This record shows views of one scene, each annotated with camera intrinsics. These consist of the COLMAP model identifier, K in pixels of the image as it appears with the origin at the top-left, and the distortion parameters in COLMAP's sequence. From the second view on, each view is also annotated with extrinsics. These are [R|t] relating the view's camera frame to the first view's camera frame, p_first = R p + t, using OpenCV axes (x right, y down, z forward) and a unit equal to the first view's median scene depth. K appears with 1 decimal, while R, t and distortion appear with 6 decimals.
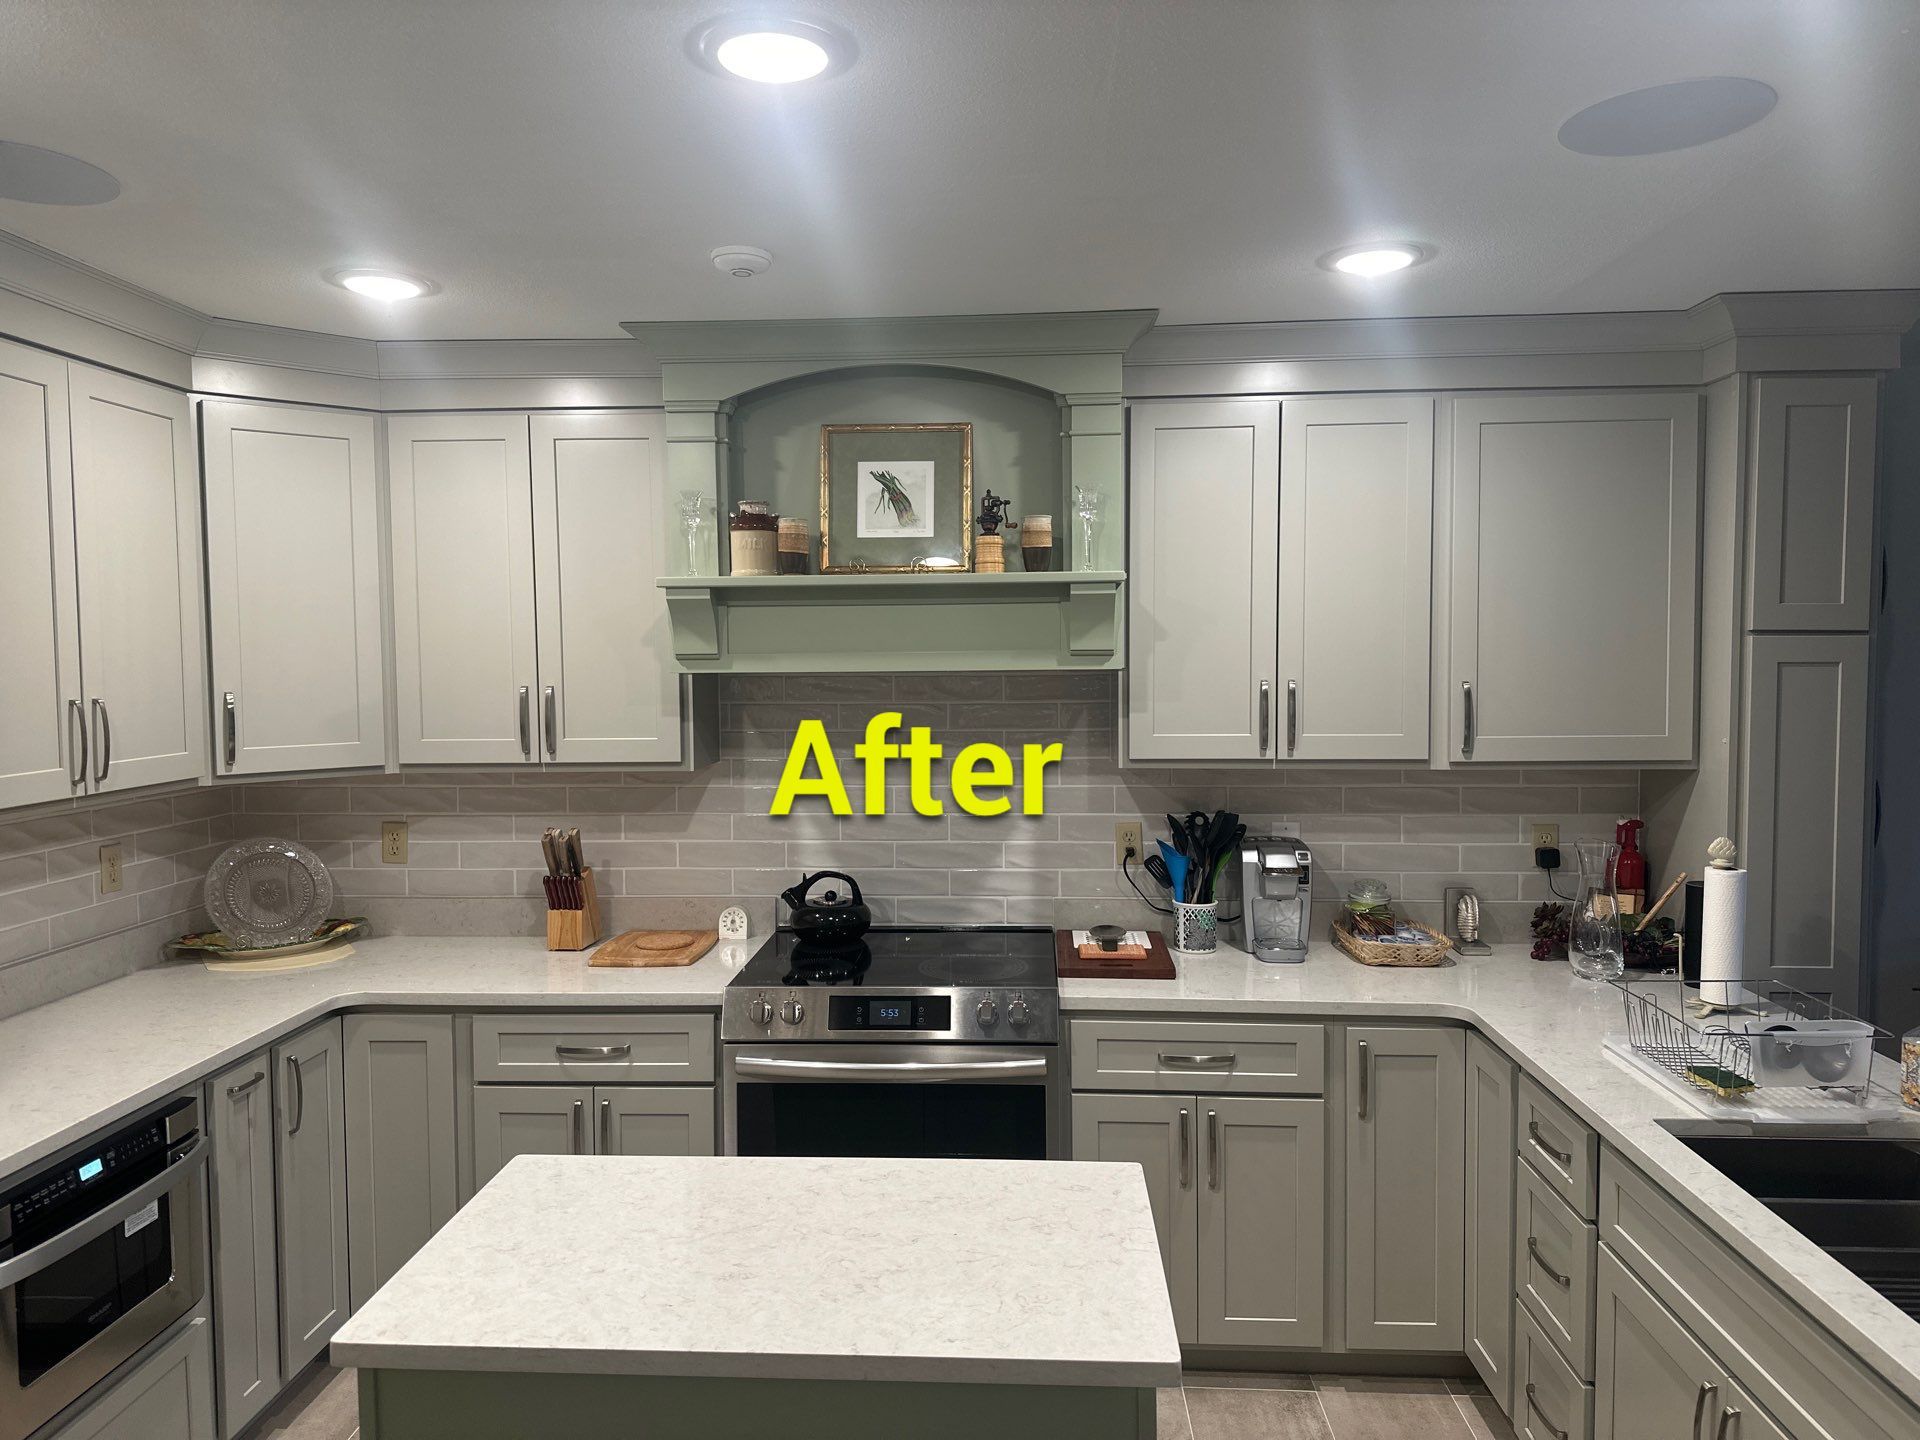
lens RADIAL K [[1342.9, 0, 945.3], [0, 1342.9, 699.1], [0, 0, 1]] dist [0.072493, -0.095817]
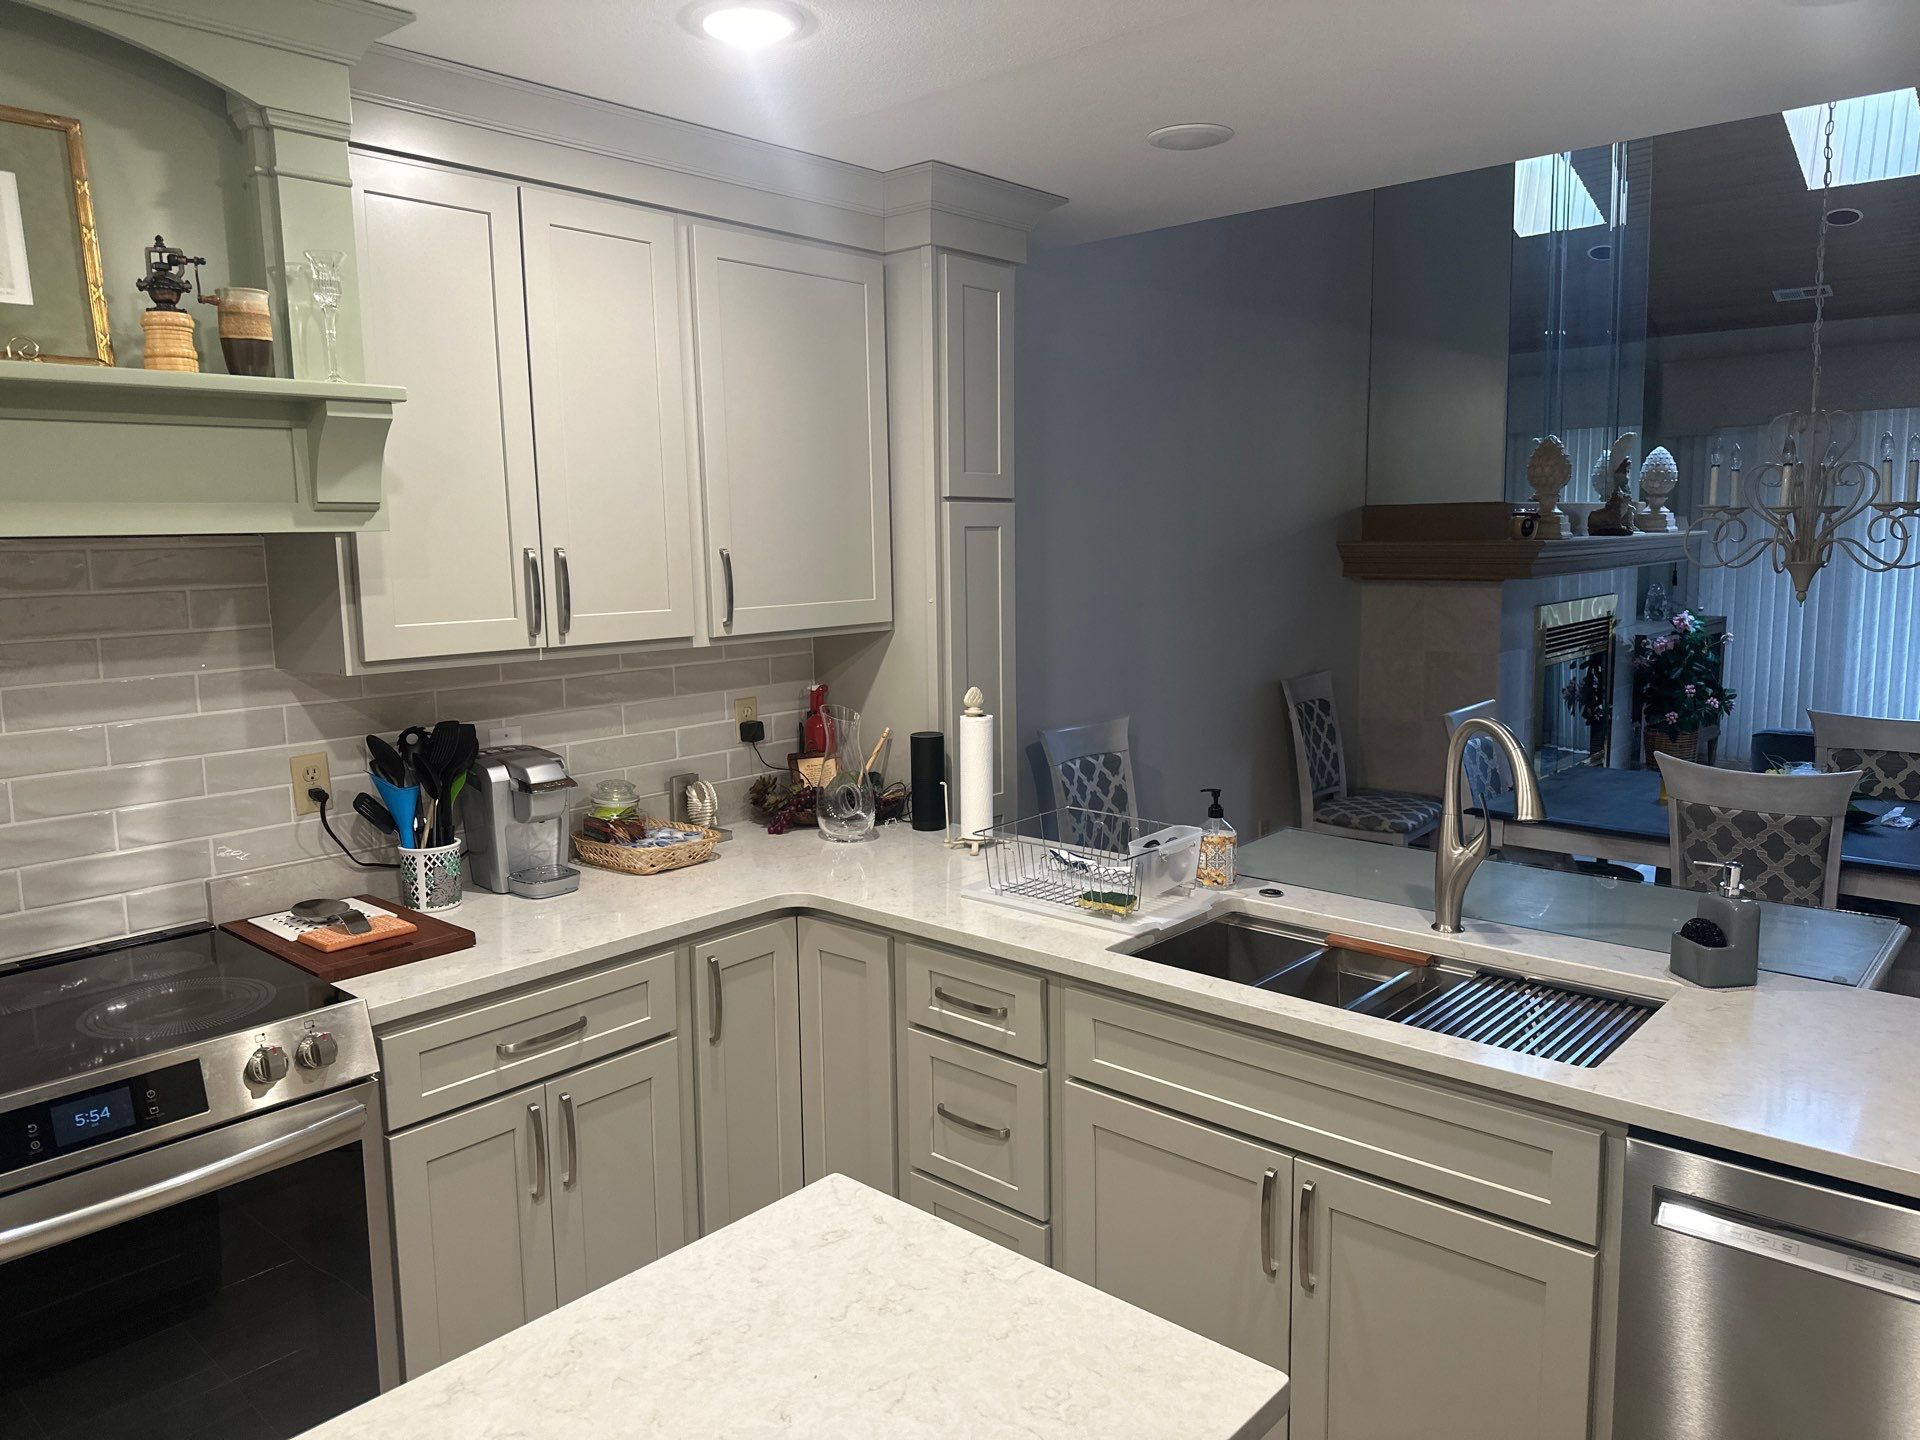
lens RADIAL K [[1342.9, 0, 954.8], [0, 1342.9, 705.2], [0, 0, 1]] dist [0.072493, -0.095817]
pose [[0.613828, -0.102652, 0.782737, -0.247620], [0.040254, 0.994290, 0.098828, 0.009361], [-0.788413, -0.029155, 0.614455, 0.326573]]
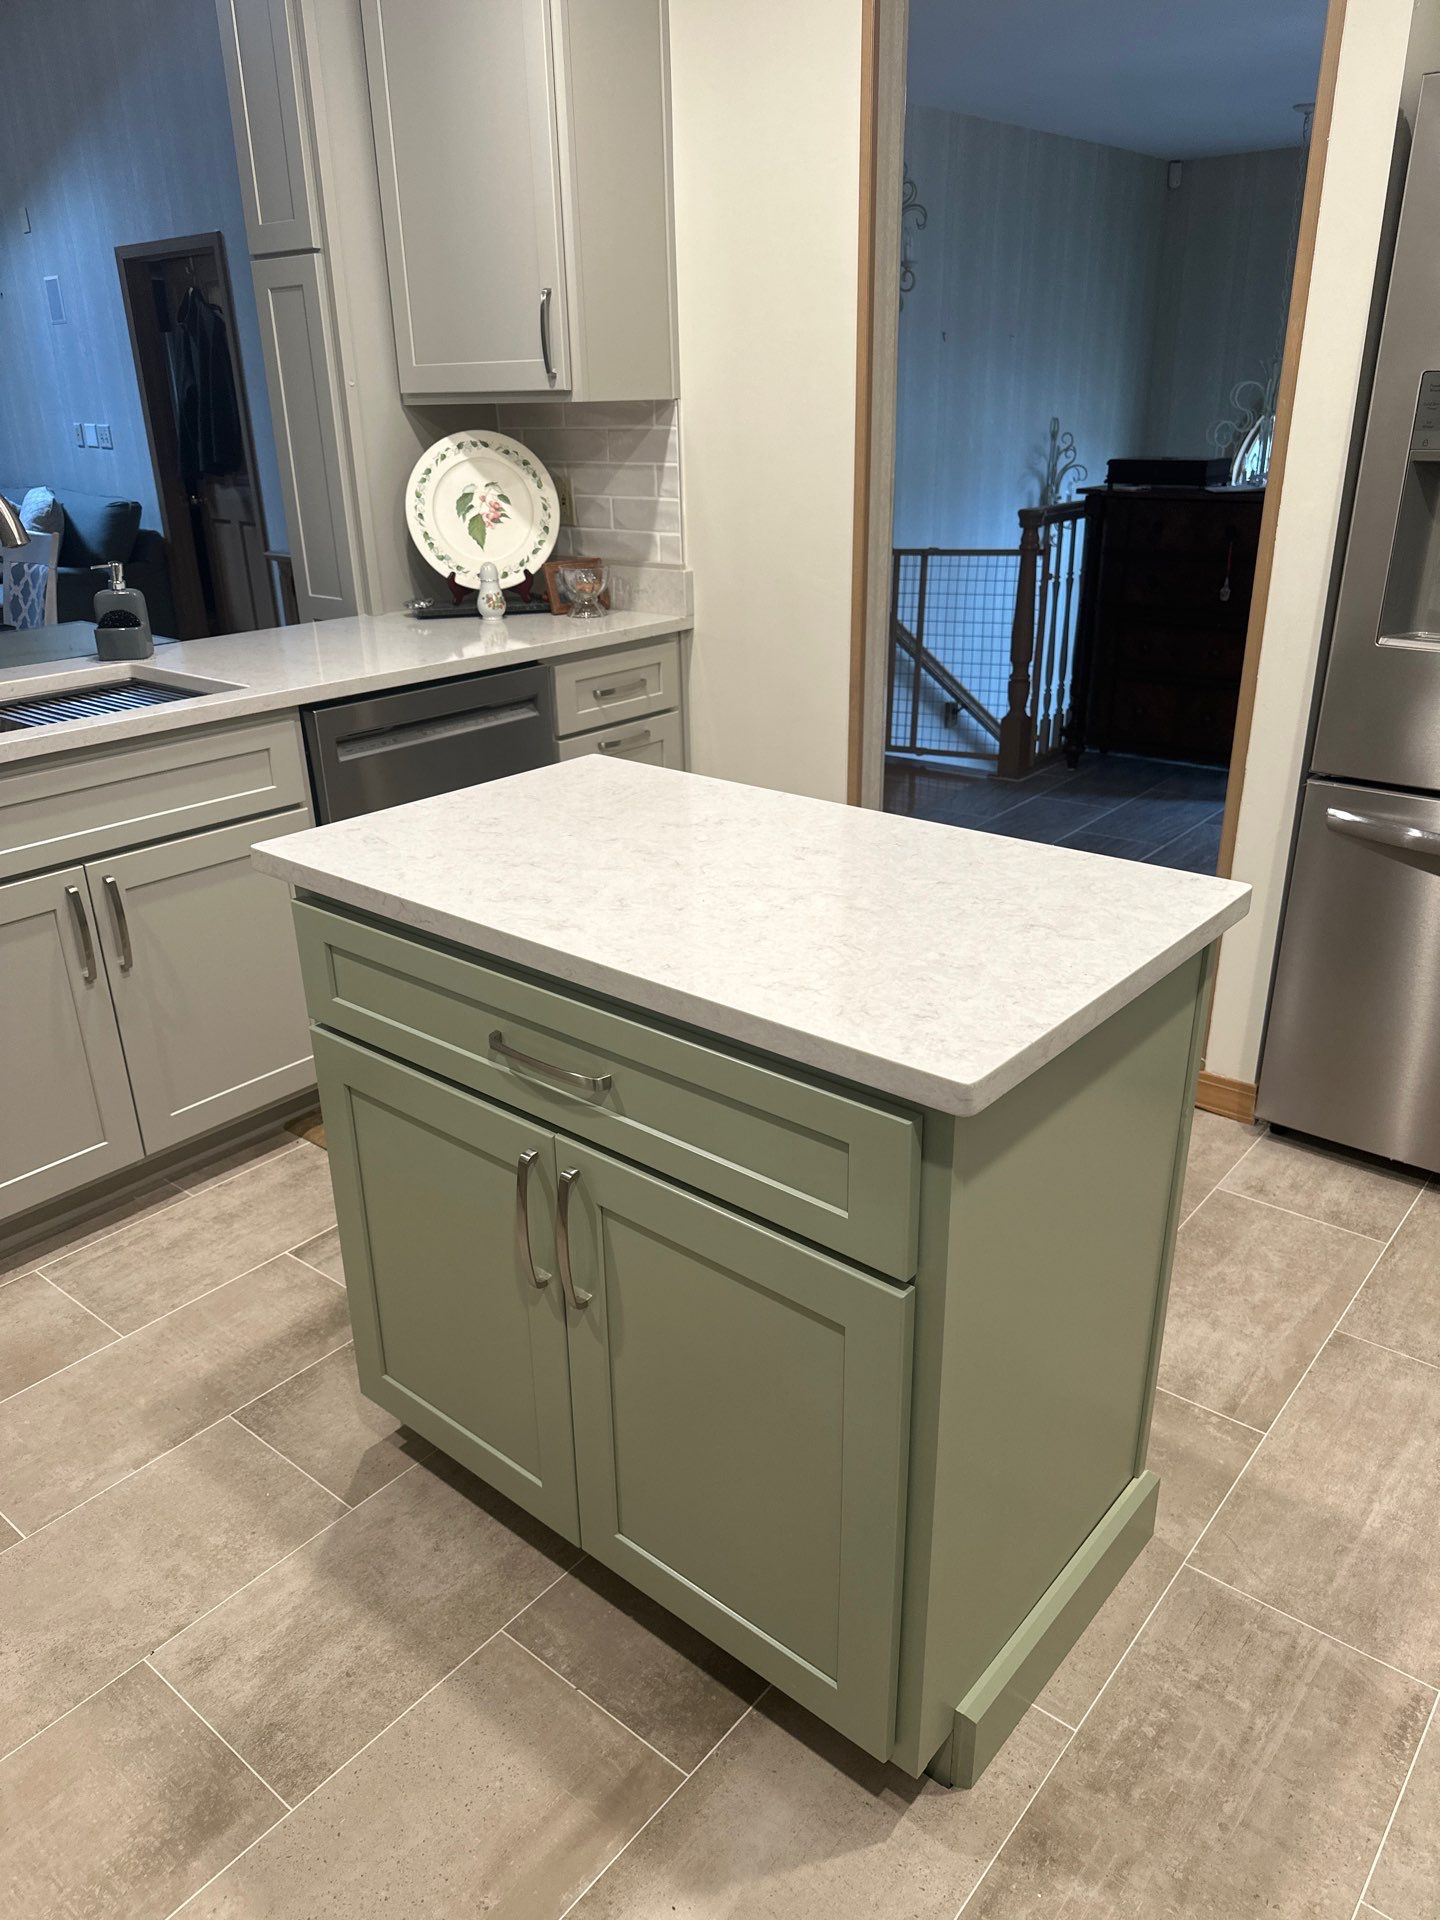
lens RADIAL K [[1342.9, 0, 714.5], [0, 1342.9, 970.8], [0, 0, 1]] dist [0.072493, -0.095817]
pose [[-0.805484, -0.210491, 0.553976, -0.334107], [0.049392, 0.907697, 0.416710, 0.063936], [-0.590556, 0.363015, -0.720739, 0.929376]]
